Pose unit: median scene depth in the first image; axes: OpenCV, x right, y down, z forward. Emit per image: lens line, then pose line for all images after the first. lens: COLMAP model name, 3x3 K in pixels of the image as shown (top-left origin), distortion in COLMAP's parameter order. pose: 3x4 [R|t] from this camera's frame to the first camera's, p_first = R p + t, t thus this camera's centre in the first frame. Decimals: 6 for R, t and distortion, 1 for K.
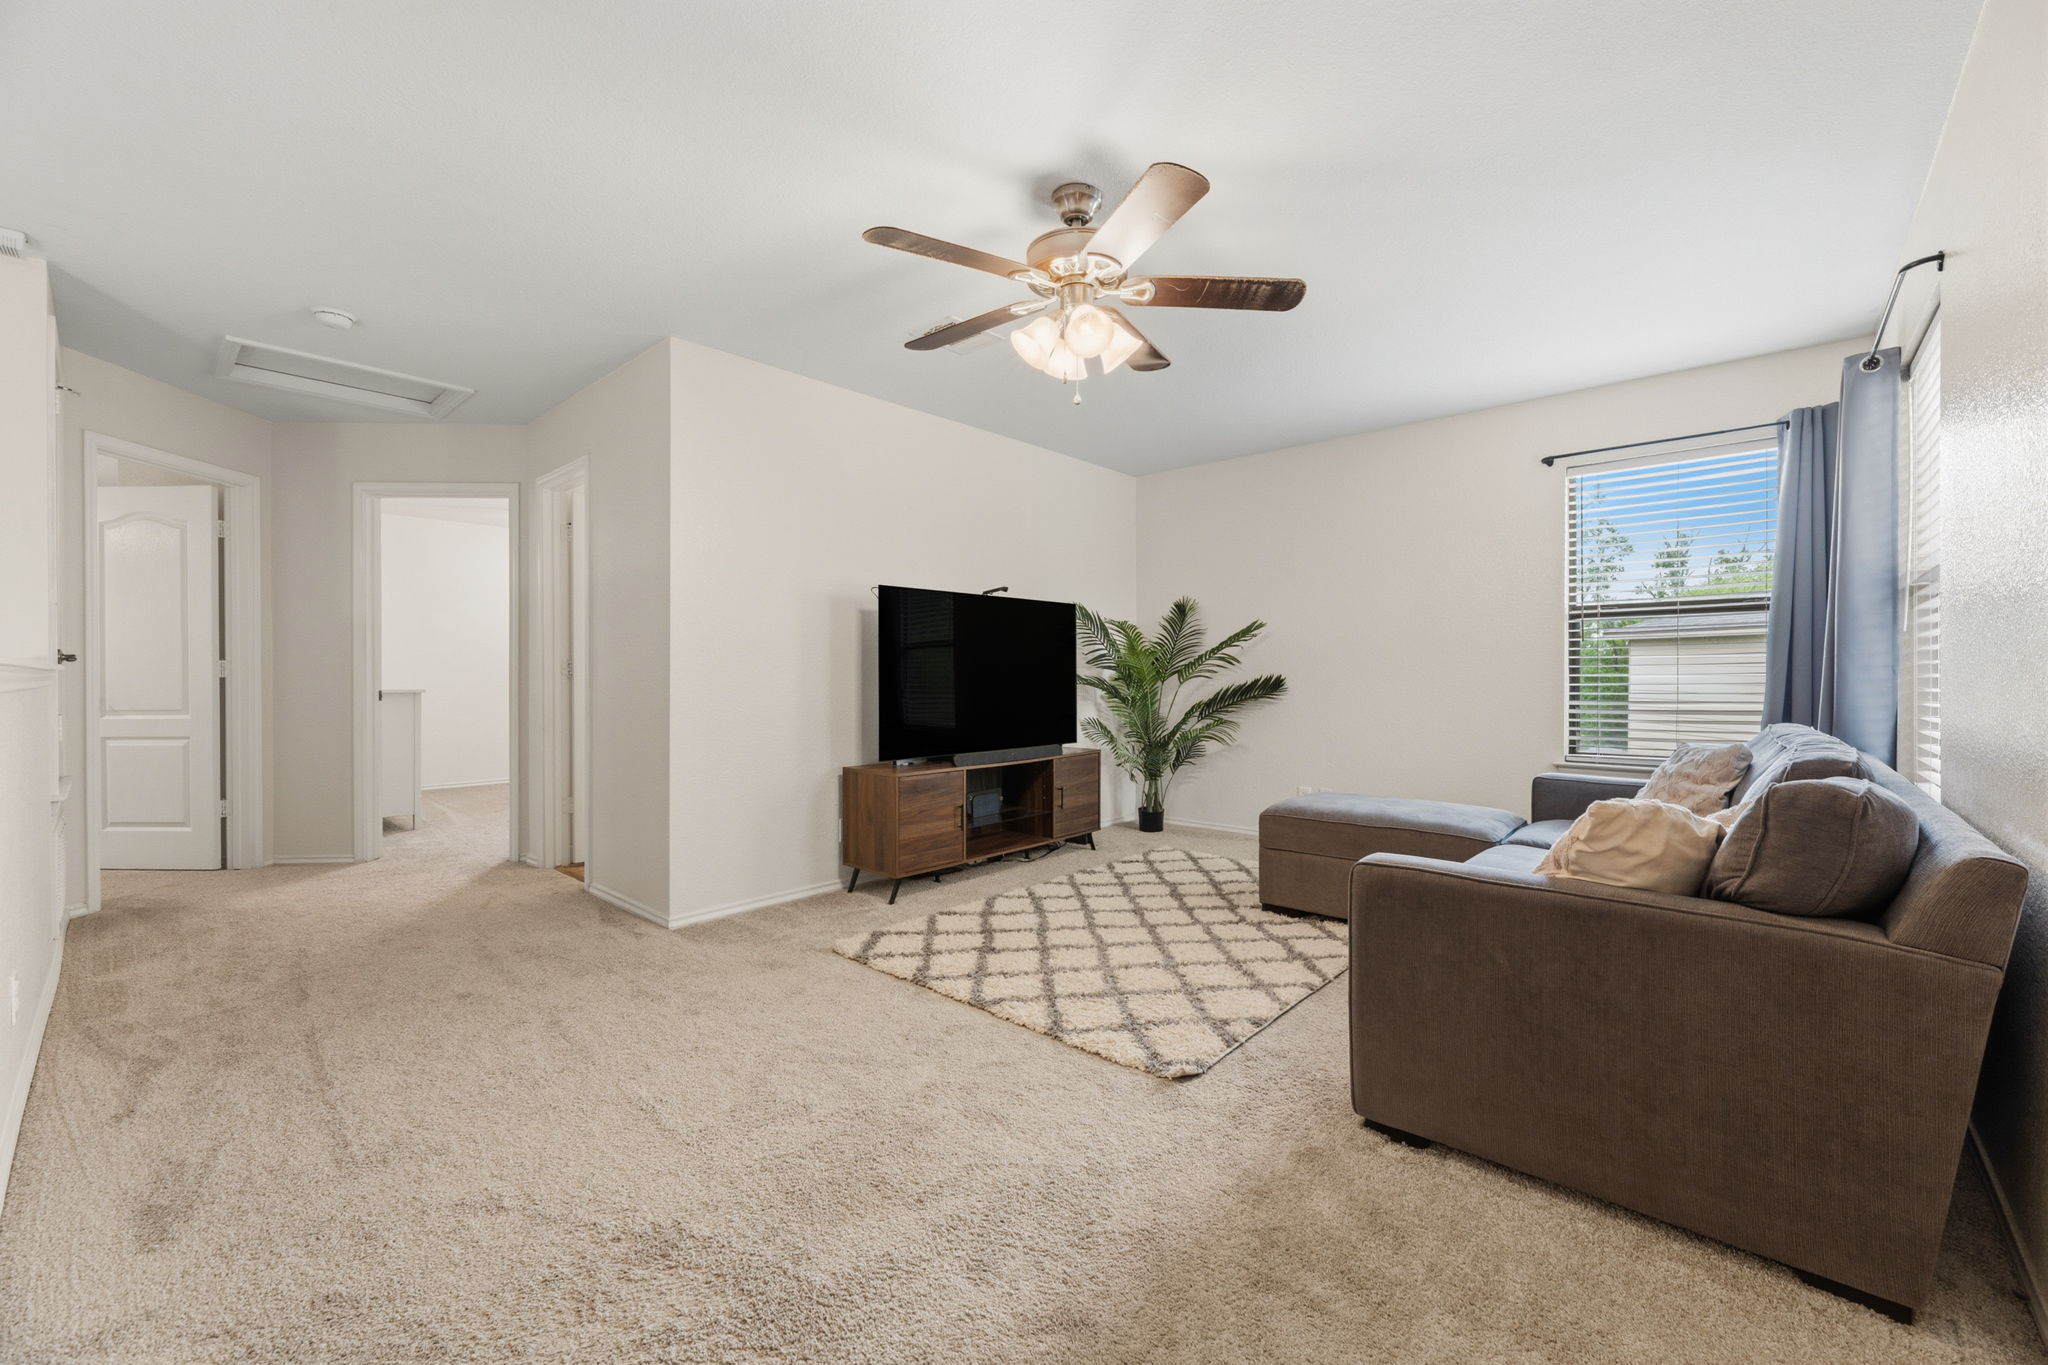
lens RADIAL K [[827.7, 0, 1017.0], [0, 827.7, 674.0], [0, 0, 1]] dist [-0.000662, -0.000519]
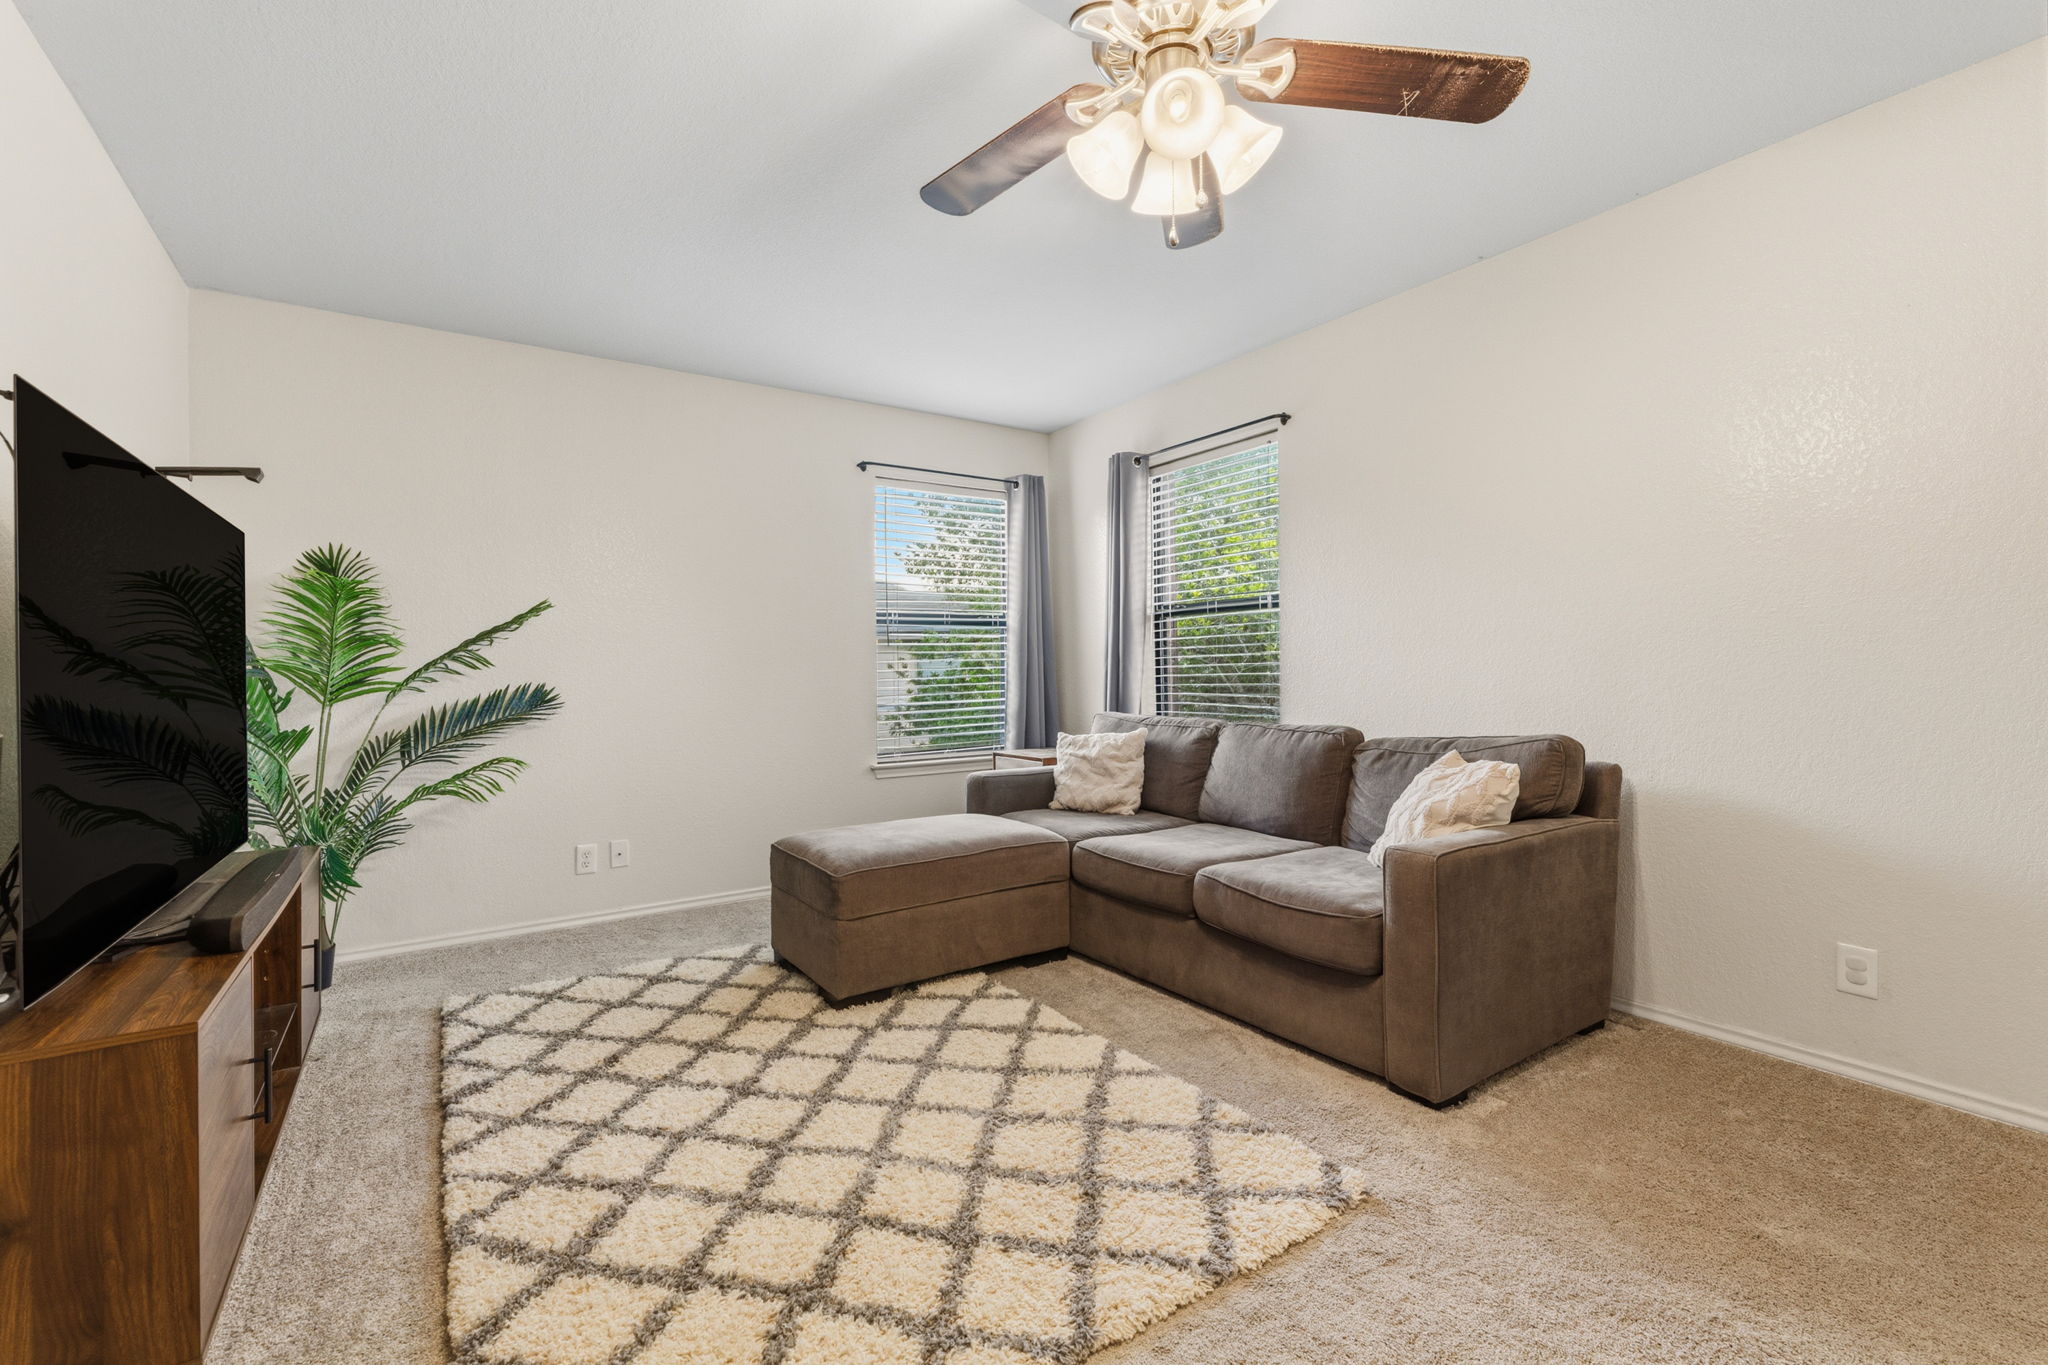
lens RADIAL K [[881.1, 0, 1036.5], [0, 881.1, 664.4], [0, 0, 1]] dist [-0.002304, -0.001430]
pose [[0.226071, 0.008523, 0.974073, -0.431911], [0.012263, 0.999858, -0.011594, -0.002265], [-0.974034, 0.014566, 0.225935, 0.693400]]
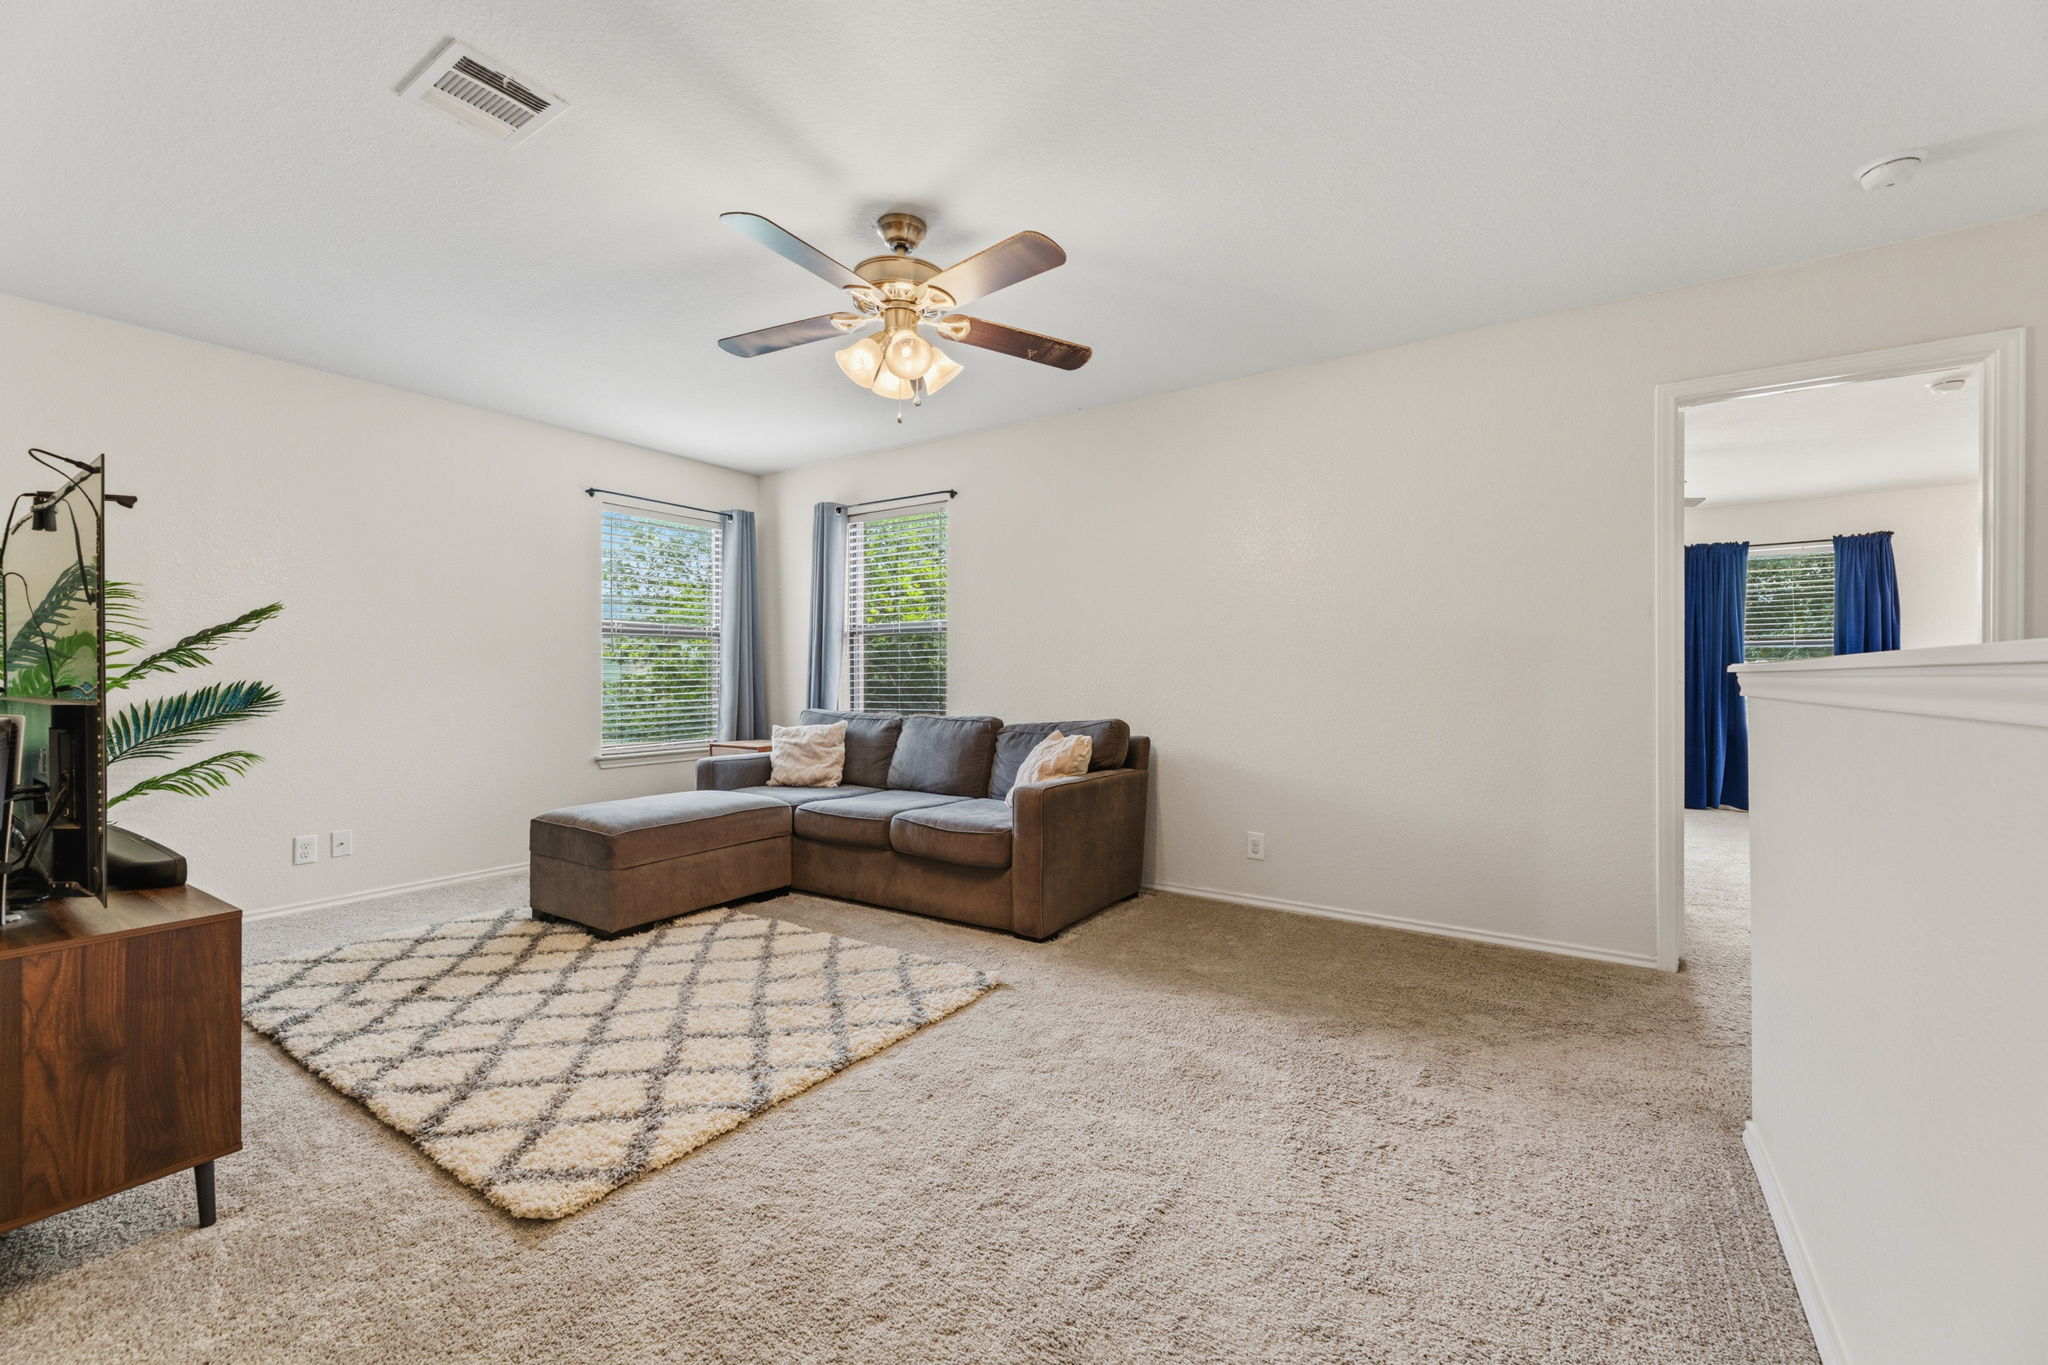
lens RADIAL K [[827.7, 0, 1037.0], [0, 827.7, 676.0], [0, 0, 1]] dist [-0.000662, -0.000519]
pose [[-0.163710, 0.003228, 0.986503, -0.714577], [0.001111, 0.999995, -0.003088, -0.001595], [-0.986508, 0.000590, -0.163713, 0.725450]]
